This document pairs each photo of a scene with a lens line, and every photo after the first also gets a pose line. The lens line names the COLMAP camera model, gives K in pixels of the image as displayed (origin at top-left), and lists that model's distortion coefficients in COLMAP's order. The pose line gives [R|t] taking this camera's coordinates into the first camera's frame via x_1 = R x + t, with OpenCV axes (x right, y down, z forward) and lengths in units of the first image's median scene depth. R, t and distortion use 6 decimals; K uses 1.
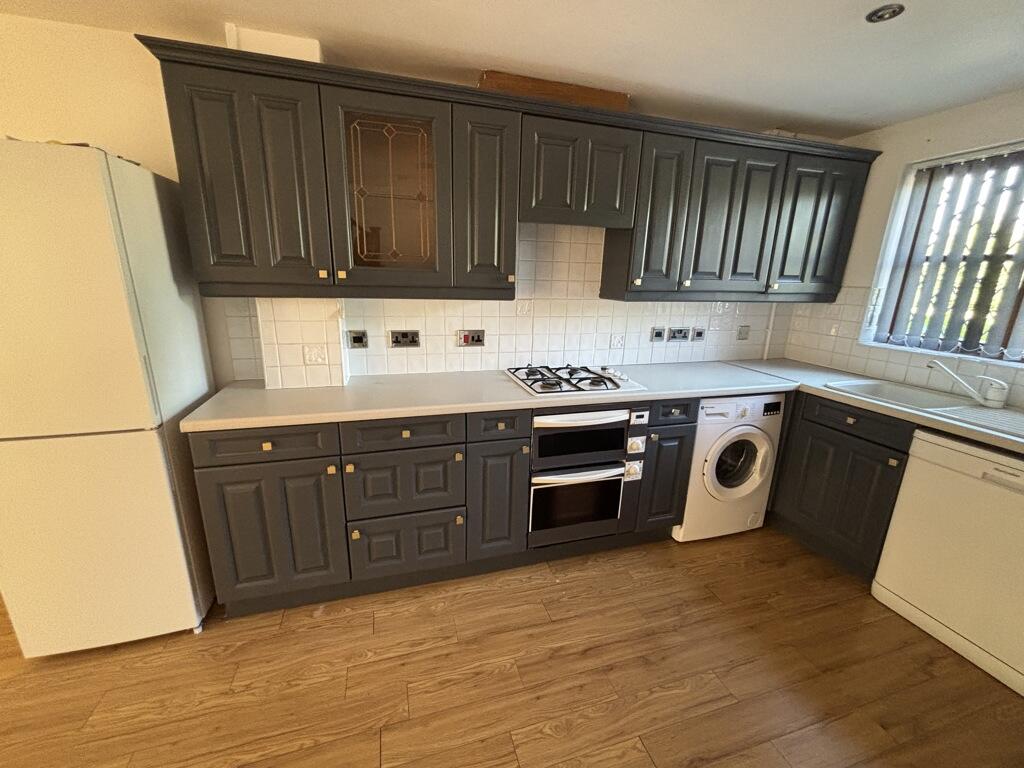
lens RADIAL K [[410.9, 0, 512.0], [0, 410.9, 384.0], [0, 0, 1]] dist [-0.000213, -0.000179]
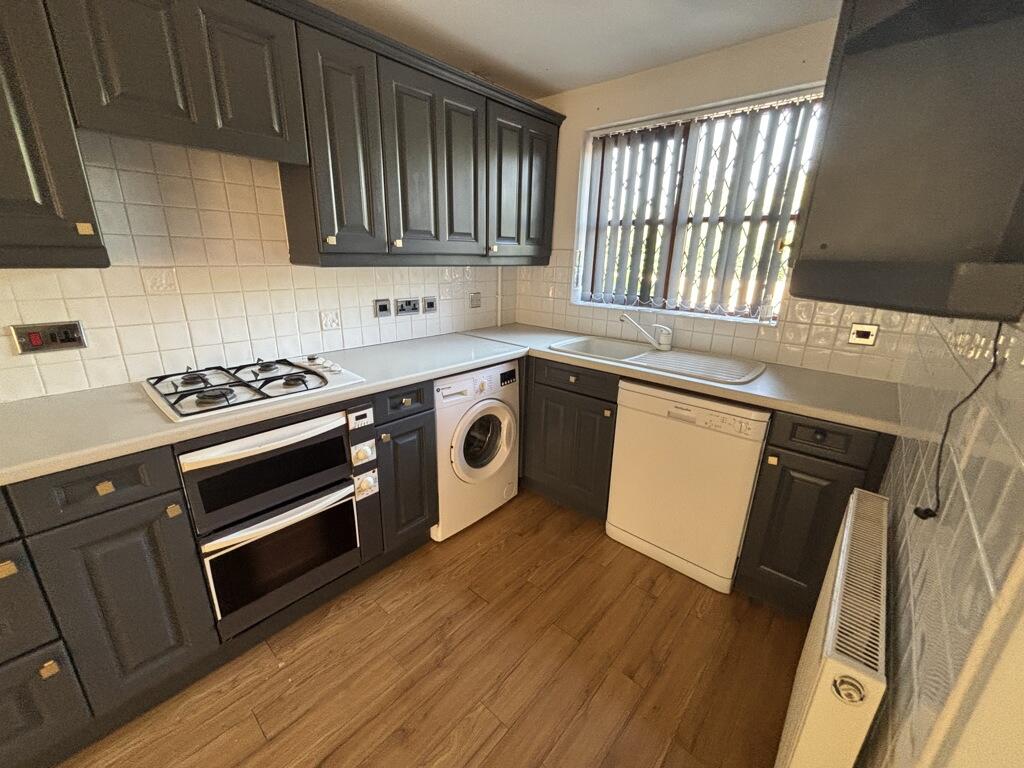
lens RADIAL K [[410.9, 0, 512.0], [0, 410.9, 384.0], [0, 0, 1]] dist [-0.000213, -0.000179]
pose [[0.848962, -0.164181, 0.502302, 0.160242], [0.132845, 0.986295, 0.097851, -0.018375], [-0.511483, -0.016343, 0.859138, 0.175065]]
